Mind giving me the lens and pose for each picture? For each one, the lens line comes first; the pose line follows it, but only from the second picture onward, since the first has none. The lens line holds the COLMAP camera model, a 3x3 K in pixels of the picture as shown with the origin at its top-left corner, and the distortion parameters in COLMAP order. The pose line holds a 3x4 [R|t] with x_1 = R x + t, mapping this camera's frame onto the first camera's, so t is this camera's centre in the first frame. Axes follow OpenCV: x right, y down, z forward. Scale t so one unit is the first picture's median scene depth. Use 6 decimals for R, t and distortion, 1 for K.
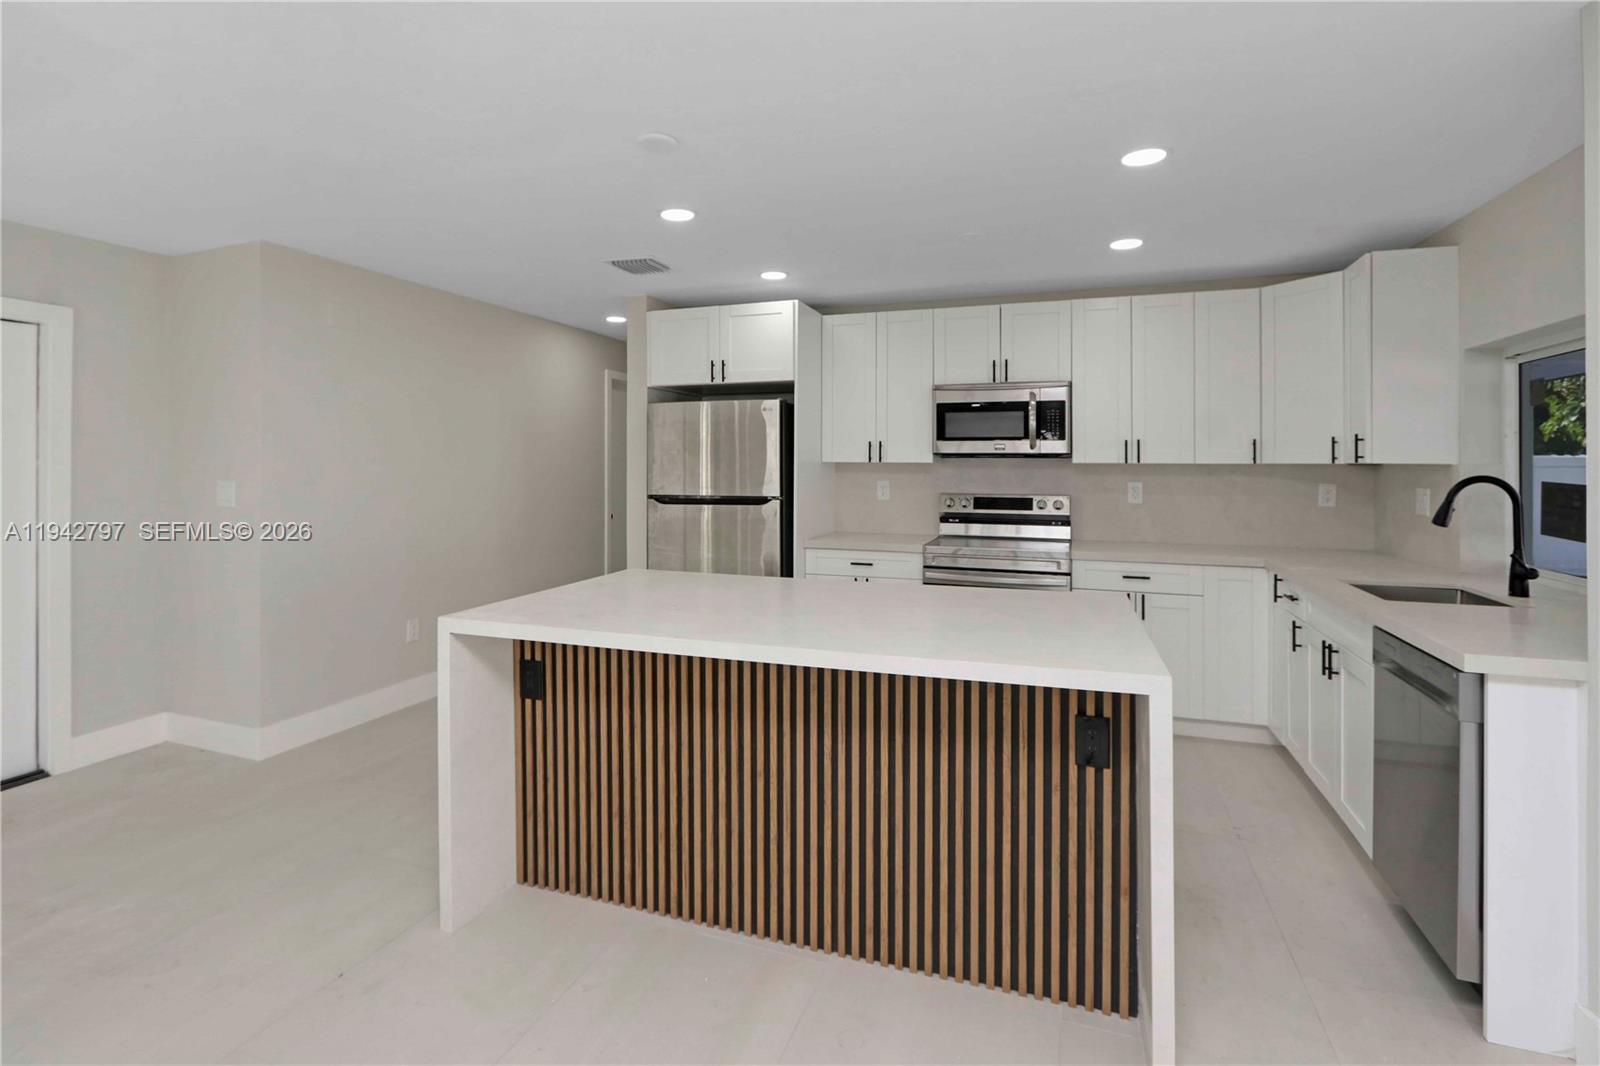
lens RADIAL K [[772.8, 0, 774.0], [0, 772.8, 455.4], [0, 0, 1]] dist [-0.010765, 0.000606]
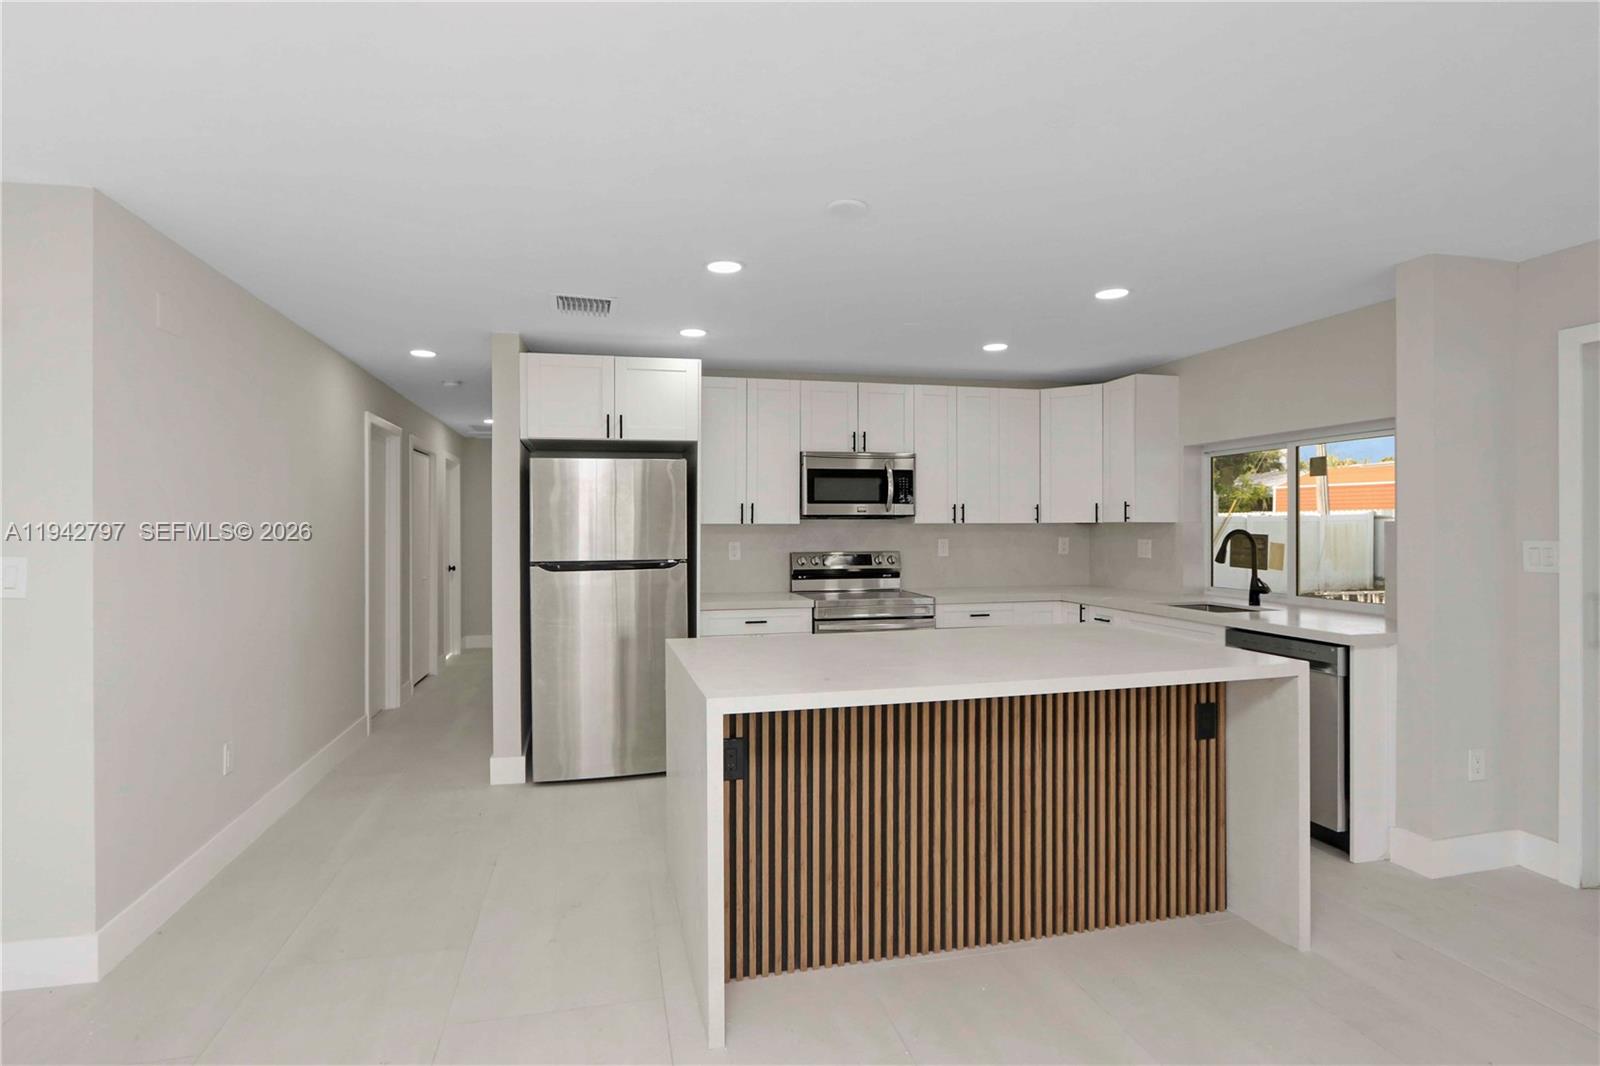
lens RADIAL K [[791.2, 0, 772.8], [0, 791.2, 524.9], [0, 0, 1]] dist [-0.008698, 0.000374]
pose [[0.839124, -0.005674, 0.543911, -0.453021], [0.001792, 0.999969, 0.007668, 0.002559], [-0.543937, -0.005460, 0.839108, 0.104278]]
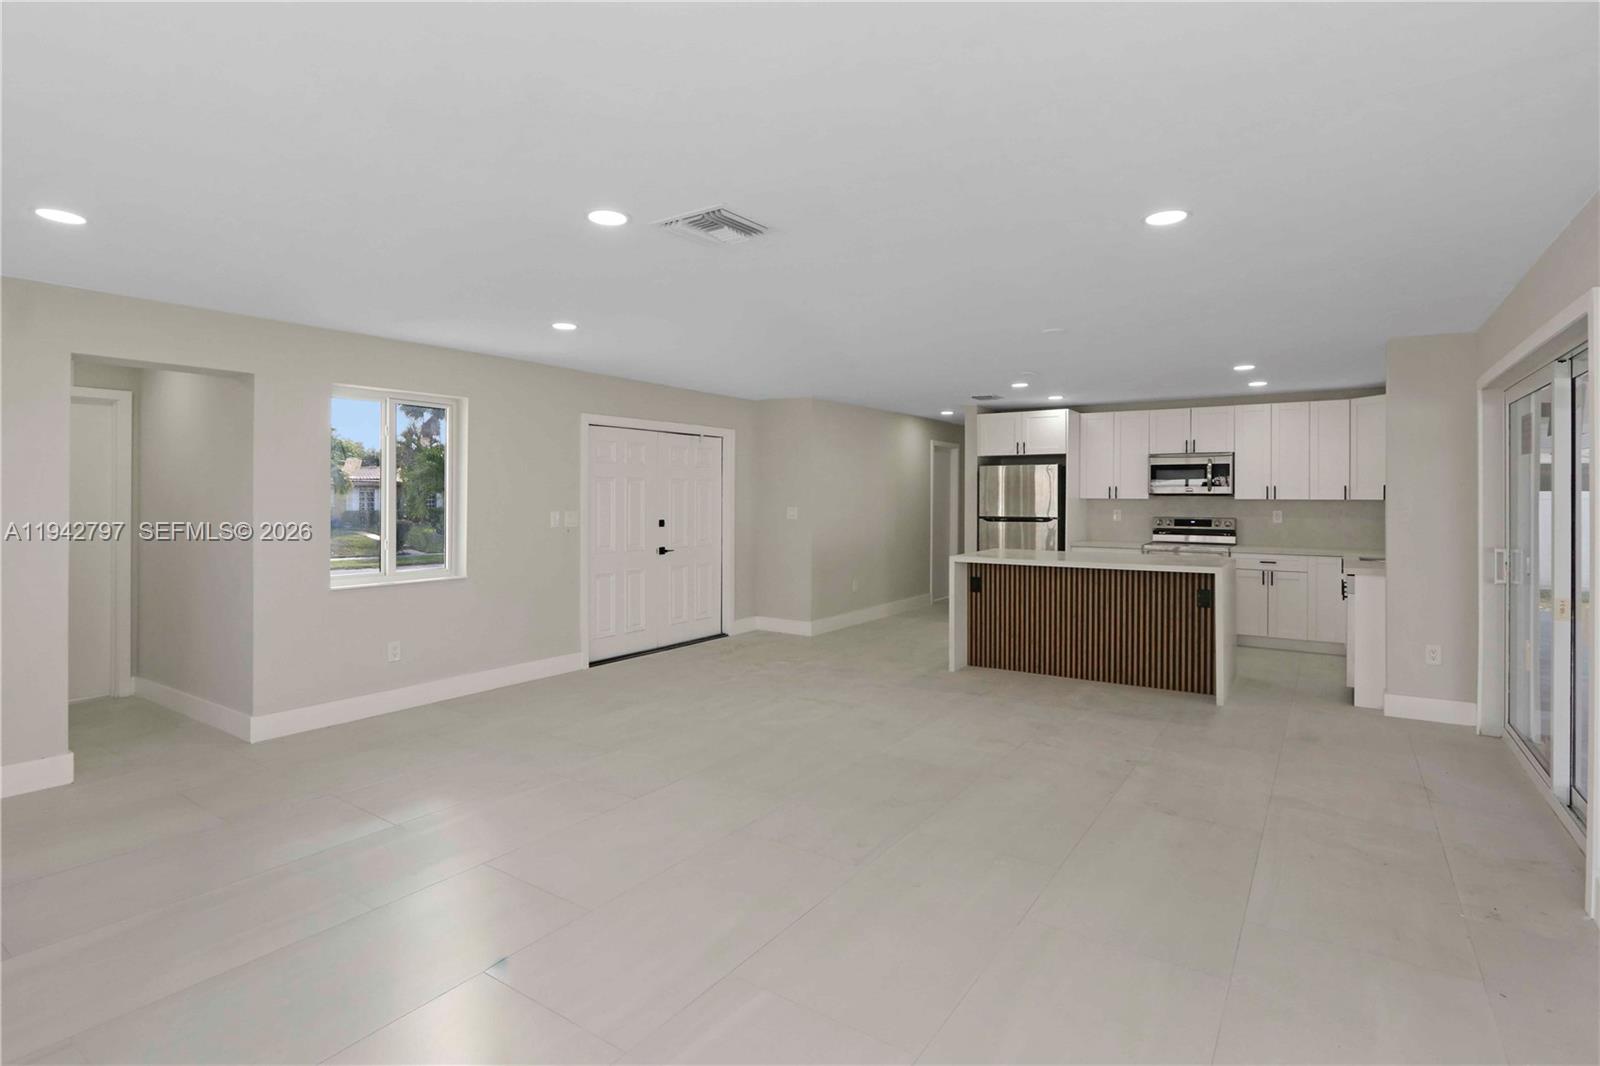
lens RADIAL K [[792.5, 0, 792.2], [0, 792.5, 497.3], [0, 0, 1]] dist [-0.000326, 0.000269]
pose [[0.972718, 0.000879, -0.231990, -0.170718], [0.001613, 0.999943, 0.010552, -0.014975], [0.231986, -0.010639, 0.972661, -0.976364]]
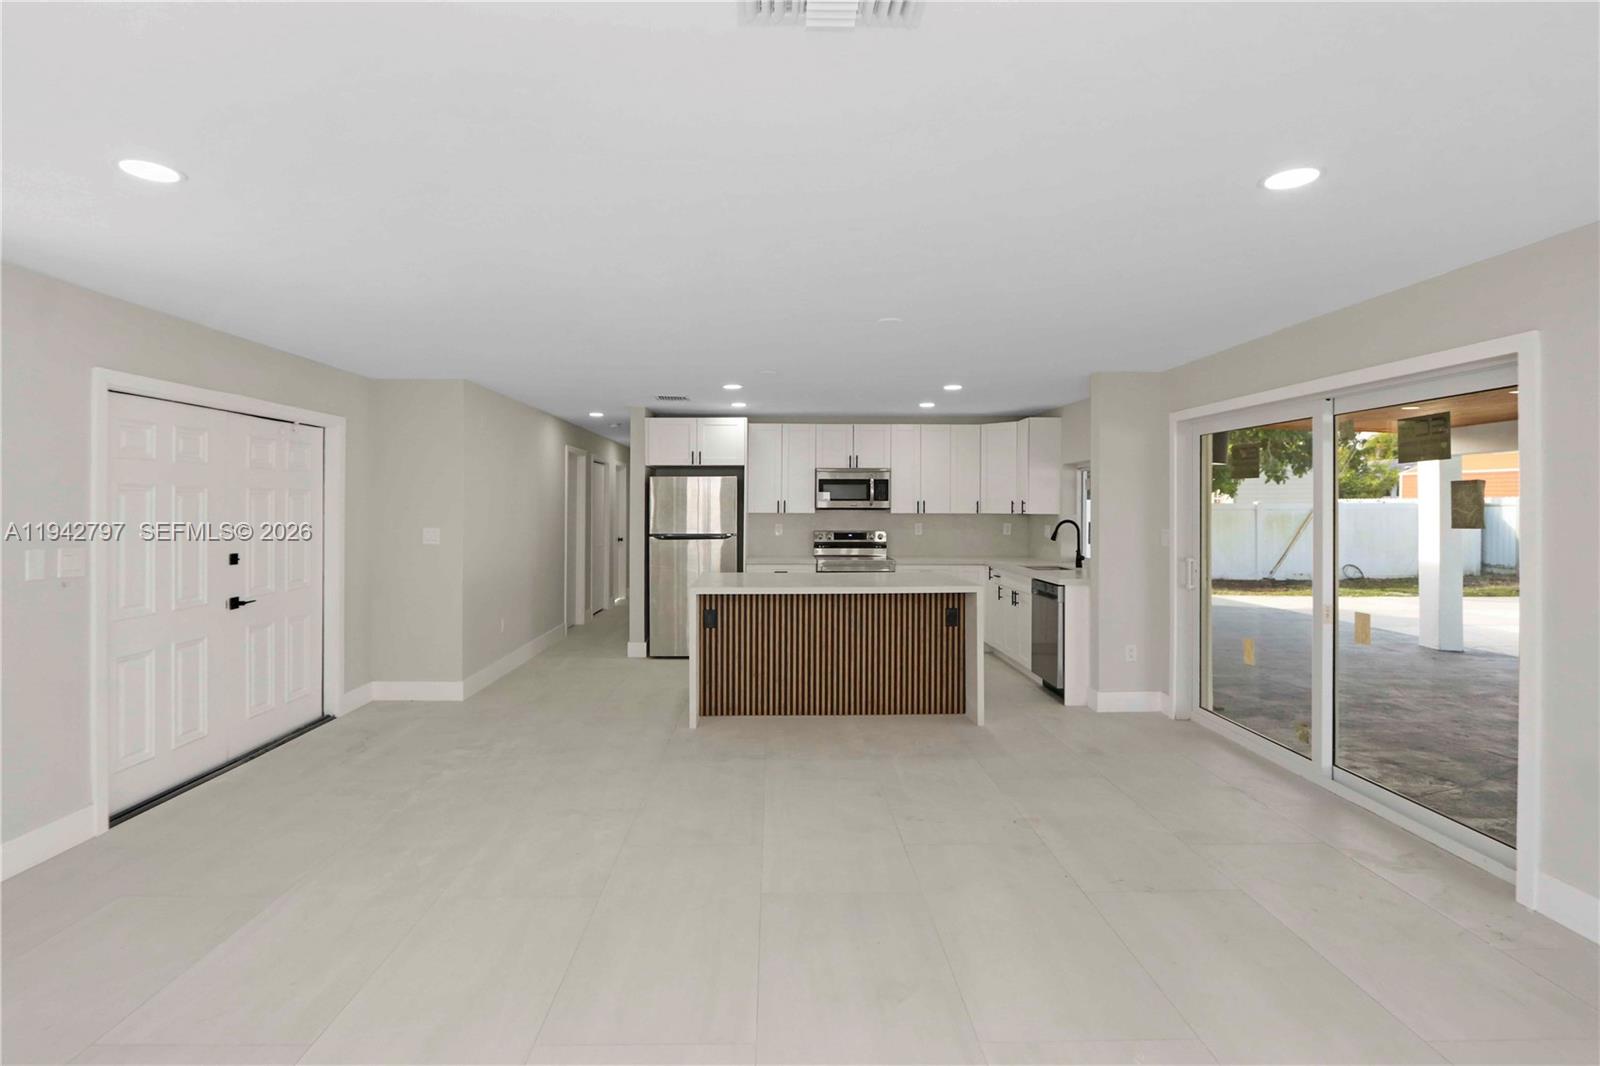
lens RADIAL K [[767.7, 0, 772.6], [0, 767.7, 501.1], [0, 0, 1]] dist [-0.003007, 0.000347]
pose [[0.934838, 0.001005, 0.355073, -0.524789], [-0.002341, 0.999992, 0.003333, -0.024530], [-0.355067, -0.003947, 0.934833, -0.607506]]
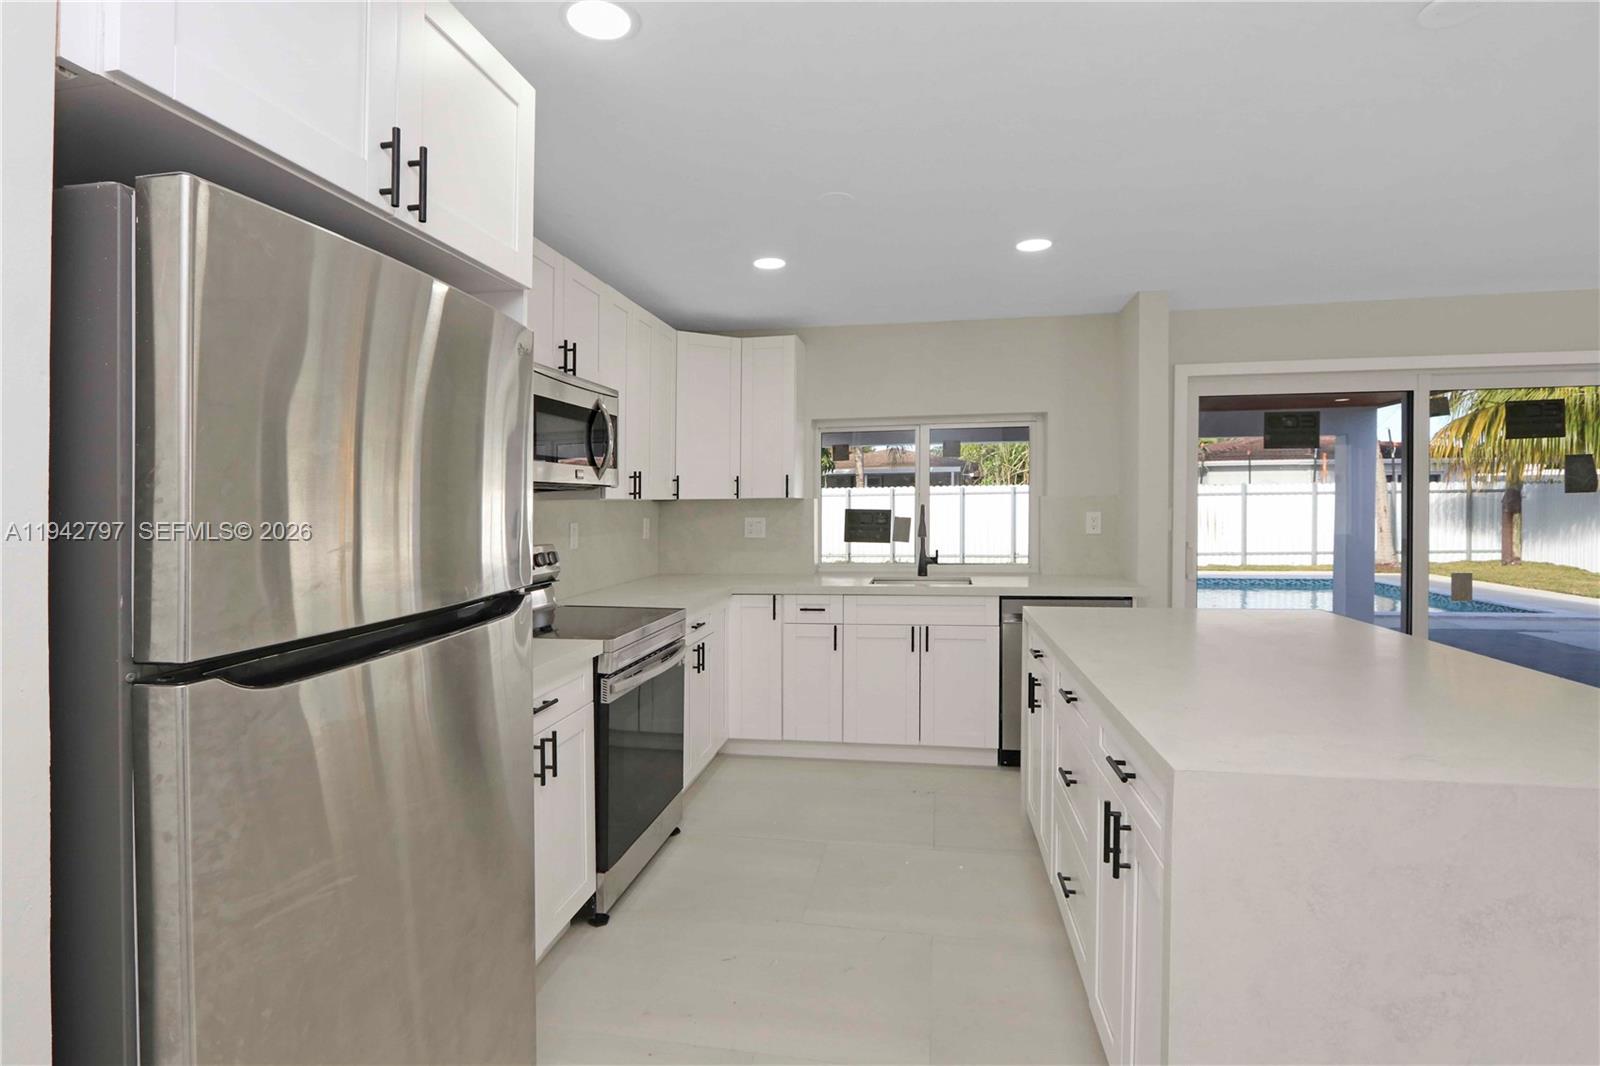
lens RADIAL K [[785.7, 0, 800.0], [0, 785.7, 533.0], [0, 0, 1]] dist [-0.070147, 0.000158]
pose [[-0.178749, -0.038826, 0.983128, -0.405719], [0.002666, 0.999198, 0.039946, 0.012652], [-0.983891, 0.009761, -0.178502, 0.949134]]
